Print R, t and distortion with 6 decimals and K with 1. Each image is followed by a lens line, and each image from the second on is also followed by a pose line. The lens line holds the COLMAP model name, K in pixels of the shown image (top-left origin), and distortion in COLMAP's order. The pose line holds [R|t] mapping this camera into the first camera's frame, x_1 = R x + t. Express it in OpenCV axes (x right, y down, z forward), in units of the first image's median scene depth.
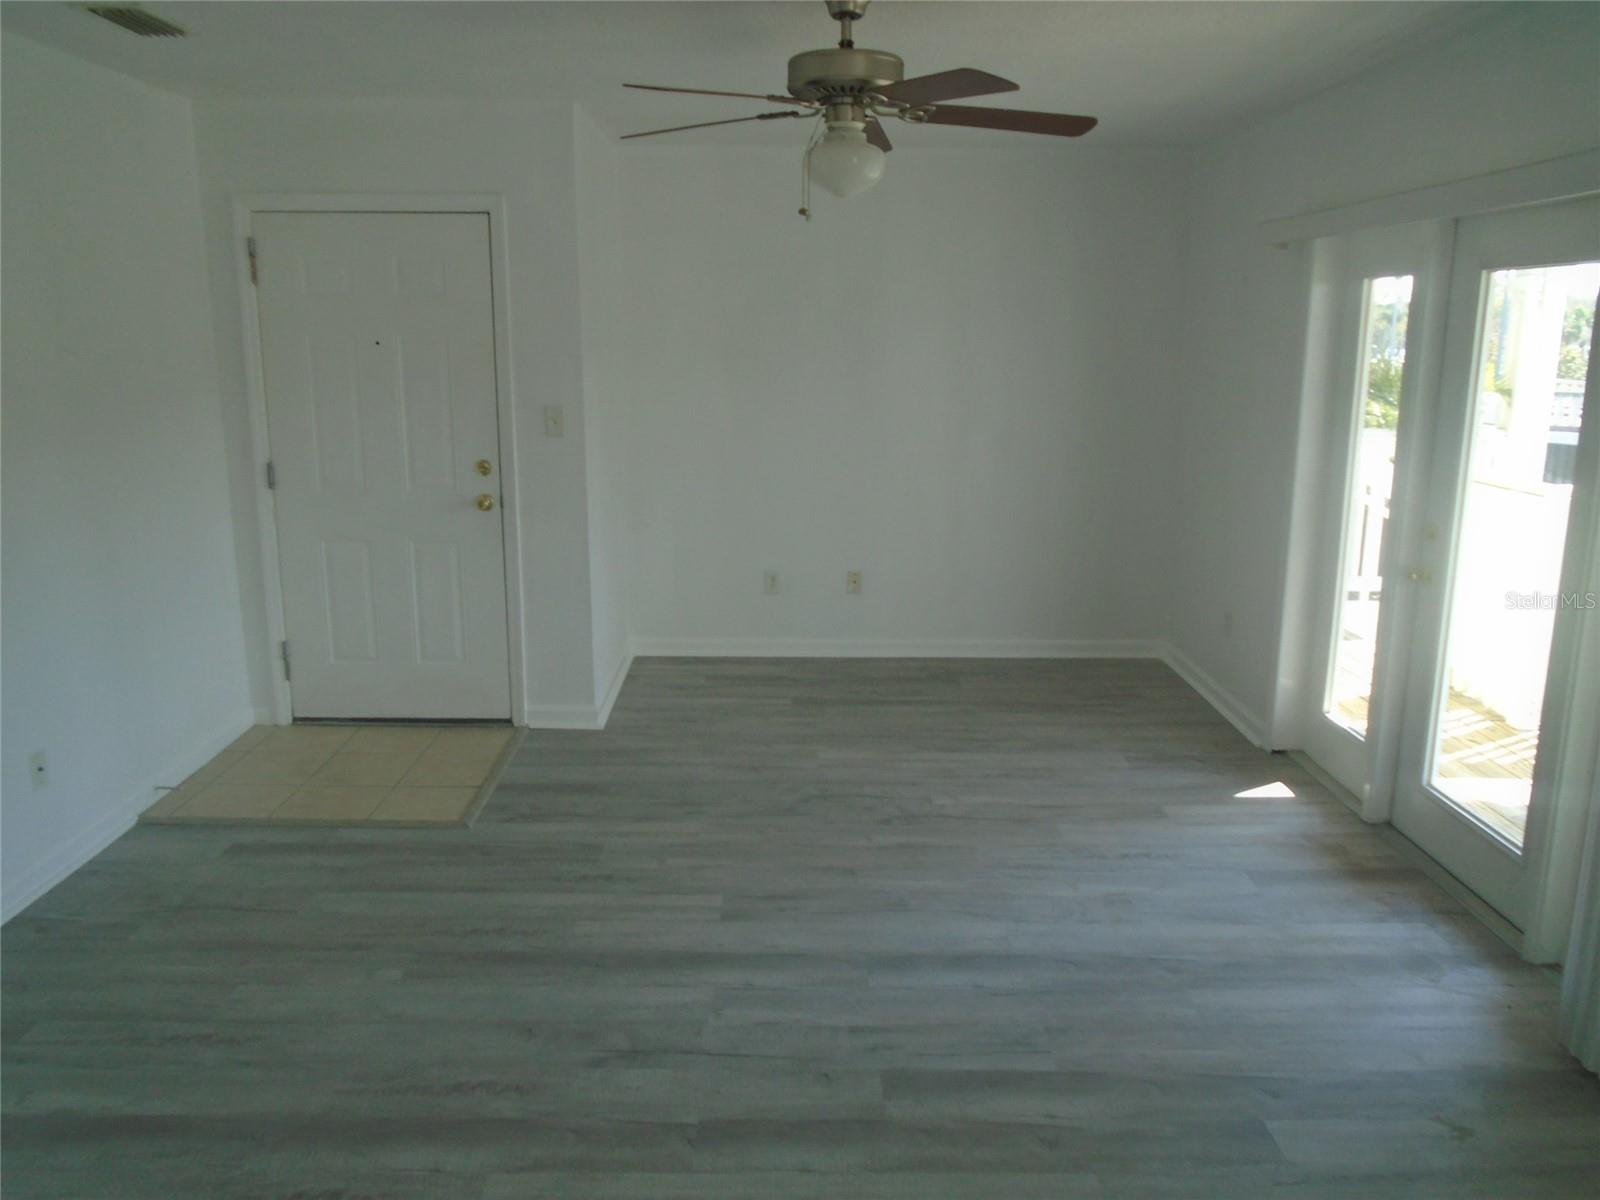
lens RADIAL K [[1237.5, 0, 797.9], [0, 1237.5, 593.8], [0, 0, 1]] dist [0.000754, 0.007007]
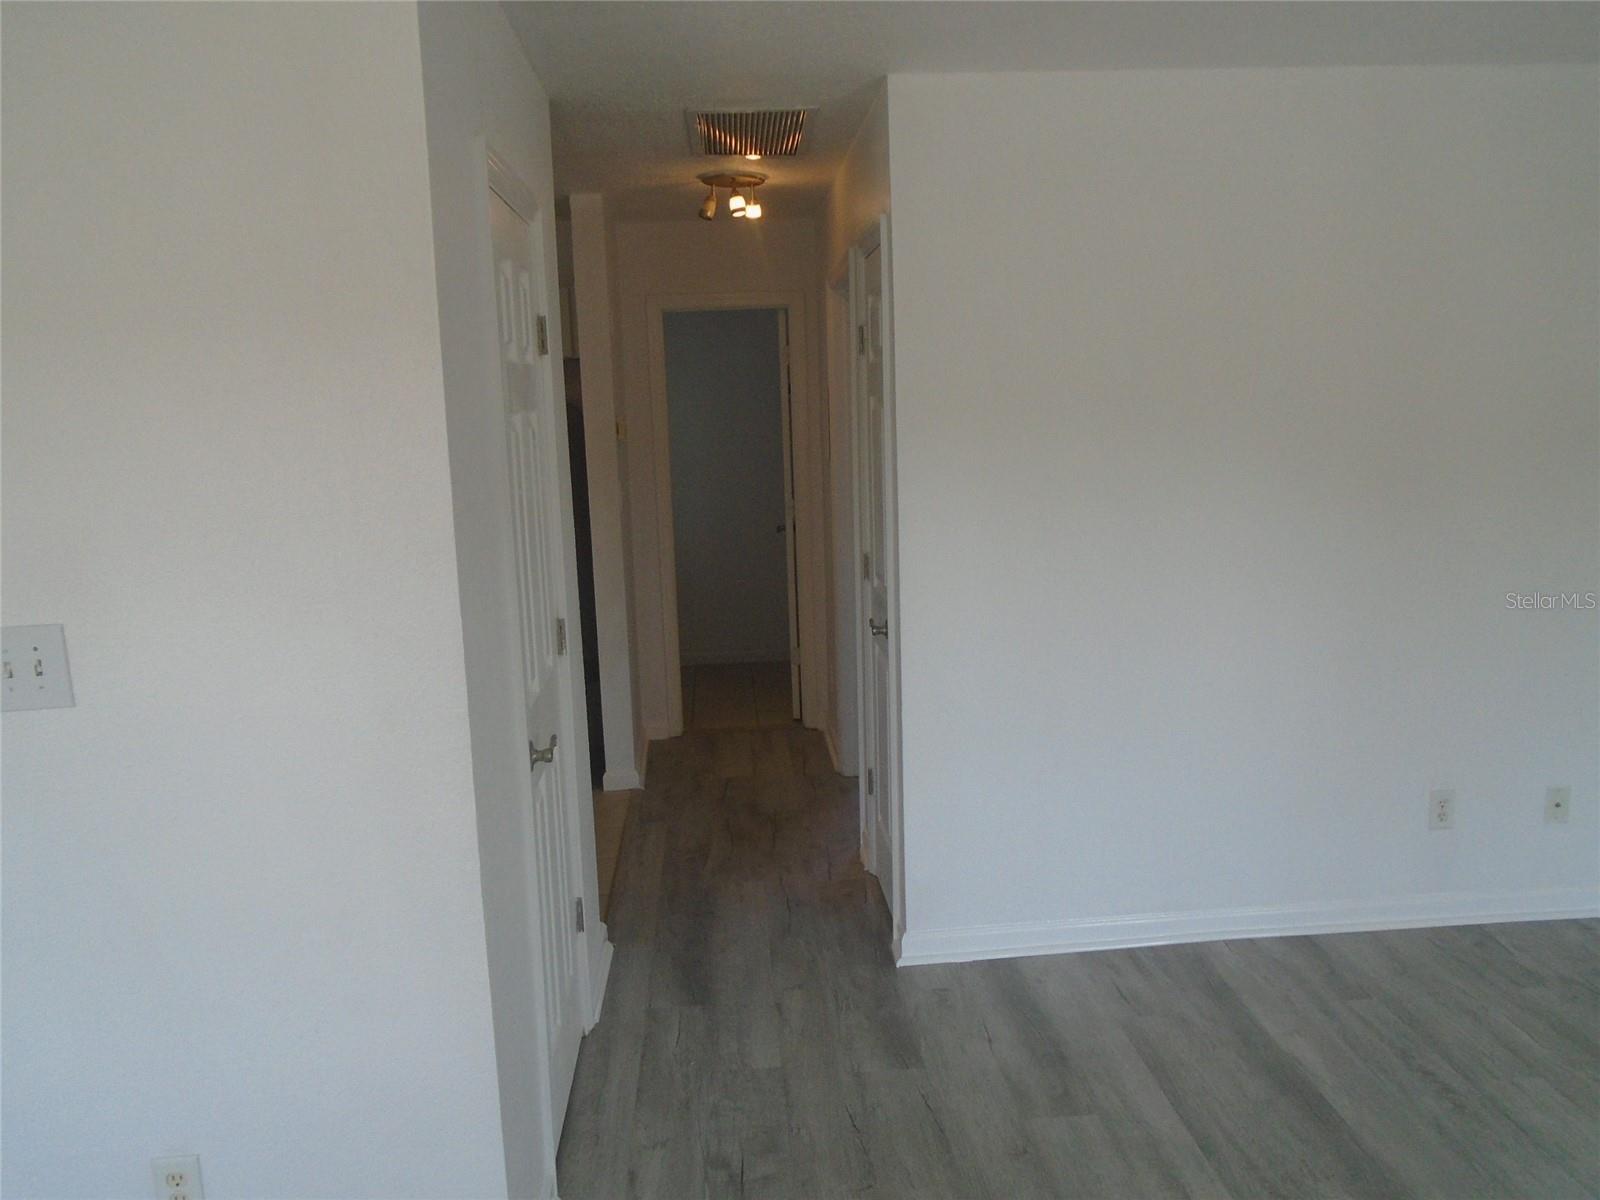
lens RADIAL K [[1237.5, 0, 797.9], [0, 1237.5, 593.8], [0, 0, 1]] dist [0.000754, 0.007007]
pose [[0.051221, 0.139009, -0.988966, 0.305254], [-0.169284, 0.977144, 0.128580, -0.047406], [0.984235, 0.160830, 0.073583, 0.269723]]
